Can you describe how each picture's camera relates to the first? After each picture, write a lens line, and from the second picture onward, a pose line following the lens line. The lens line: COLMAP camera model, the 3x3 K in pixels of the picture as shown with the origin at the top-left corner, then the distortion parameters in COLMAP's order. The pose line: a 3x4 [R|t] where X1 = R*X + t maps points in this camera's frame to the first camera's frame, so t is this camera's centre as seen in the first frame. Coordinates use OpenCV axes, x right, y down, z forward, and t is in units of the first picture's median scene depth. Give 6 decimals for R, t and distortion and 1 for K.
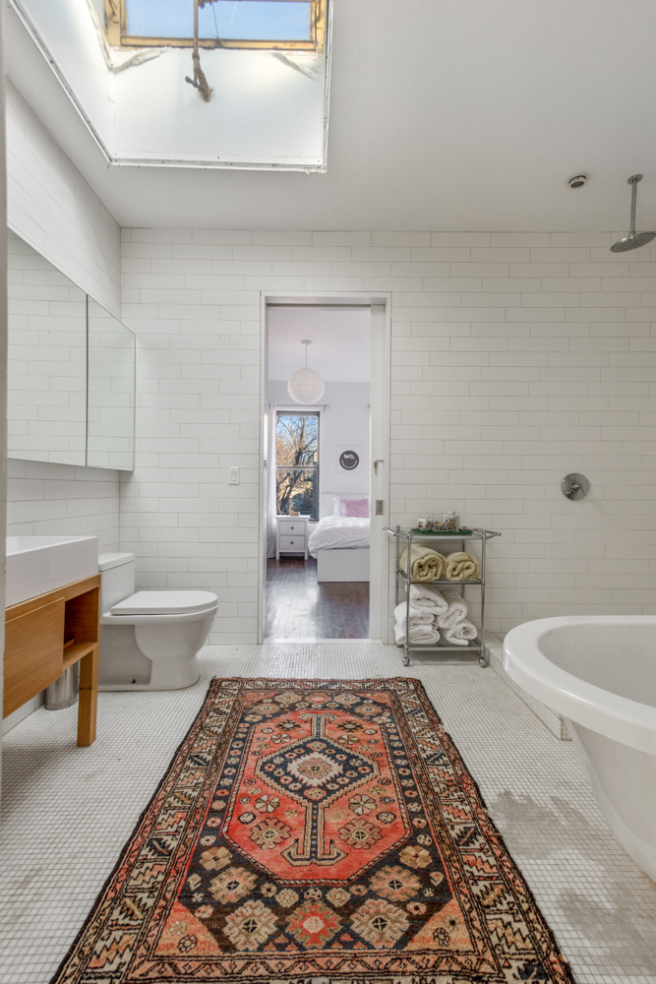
lens RADIAL K [[438.0, 0, 326.5], [0, 438.0, 489.5], [0, 0, 1]] dist [0.000216, 0.000184]
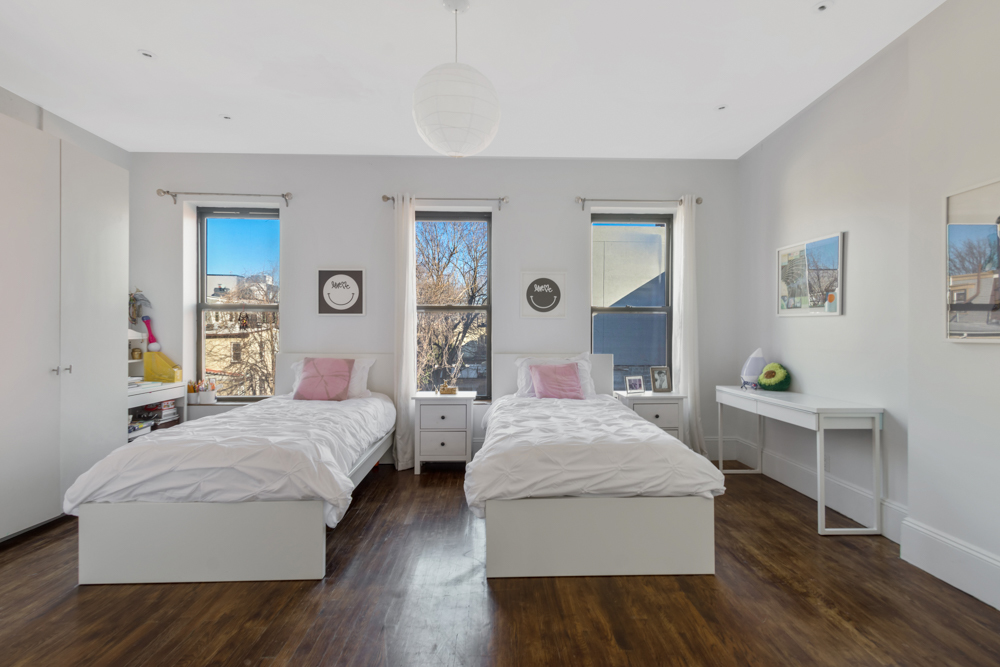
lens RADIAL K [[445.2, 0, 502.1], [0, 445.2, 333.6], [0, 0, 1]] dist [0.000216, 0.000184]
pose [[0.999971, -0.007653, 0.000537, -0.003330], [0.007654, 0.999968, -0.002485, -0.014758], [-0.000518, 0.002489, 0.999997, 0.414282]]
